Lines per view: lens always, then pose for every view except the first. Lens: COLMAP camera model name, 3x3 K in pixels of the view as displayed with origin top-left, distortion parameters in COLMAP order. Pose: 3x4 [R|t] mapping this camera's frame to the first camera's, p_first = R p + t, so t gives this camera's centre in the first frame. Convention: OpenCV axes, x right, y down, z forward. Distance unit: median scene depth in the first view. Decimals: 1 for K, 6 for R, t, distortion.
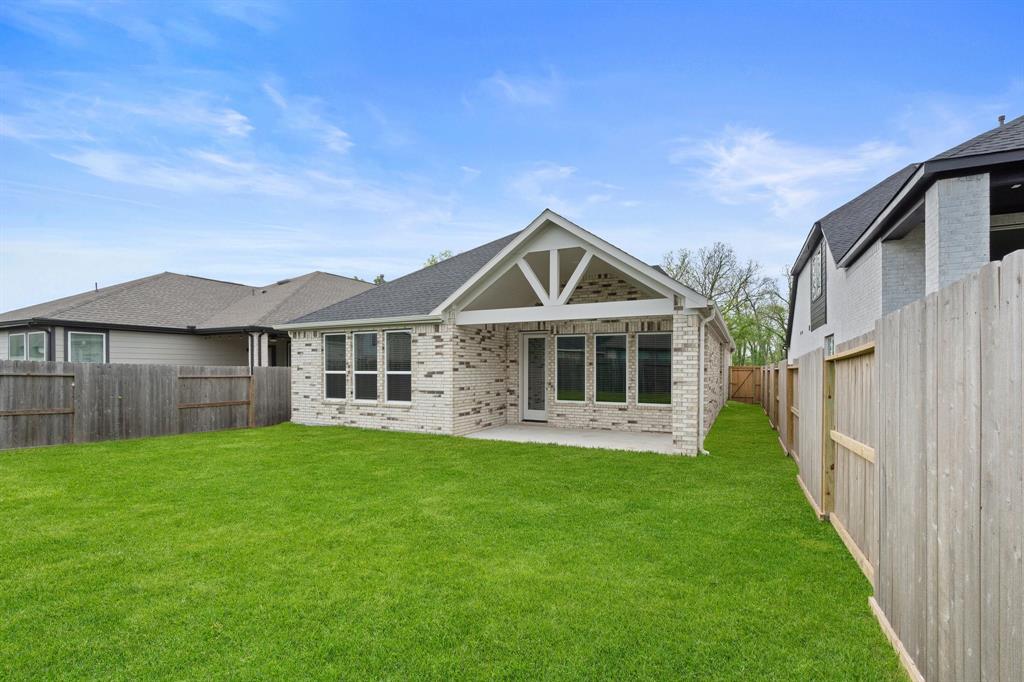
lens RADIAL K [[463.9, 0, 510.7], [0, 463.9, 369.0], [0, 0, 1]] dist [0.000010, 0.000034]
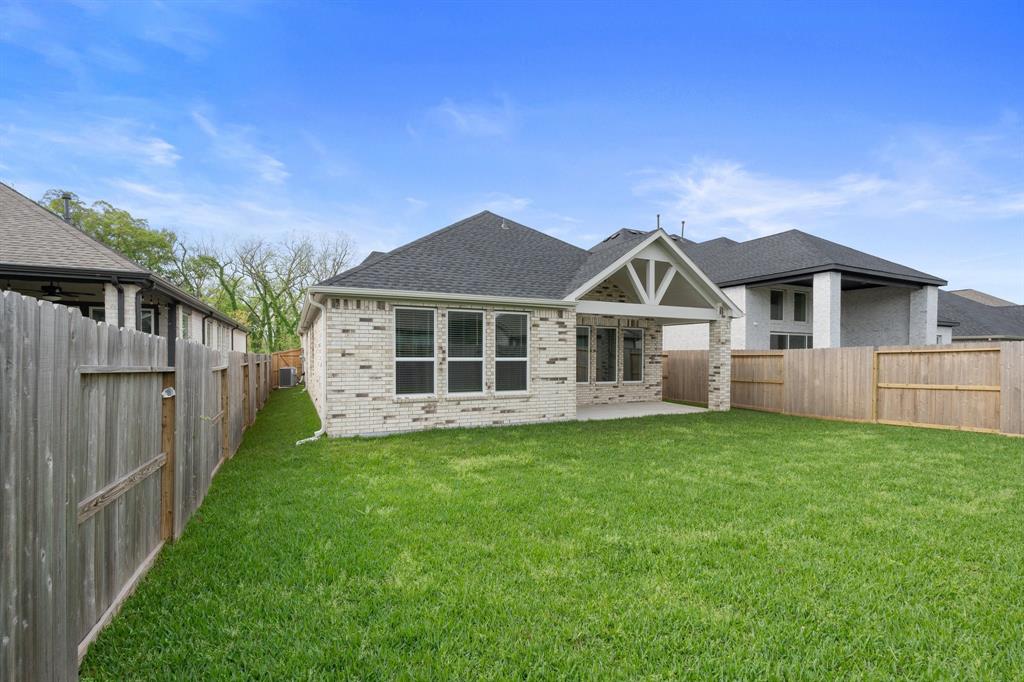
lens RADIAL K [[460.8, 0, 513.5], [0, 460.8, 350.8], [0, 0, 1]] dist [-0.000390, -0.000068]
pose [[0.611272, 0.007023, 0.791390, -0.942179], [-0.004809, 0.999975, -0.005159, -0.003772], [-0.791406, -0.000652, 0.611290, 0.450842]]
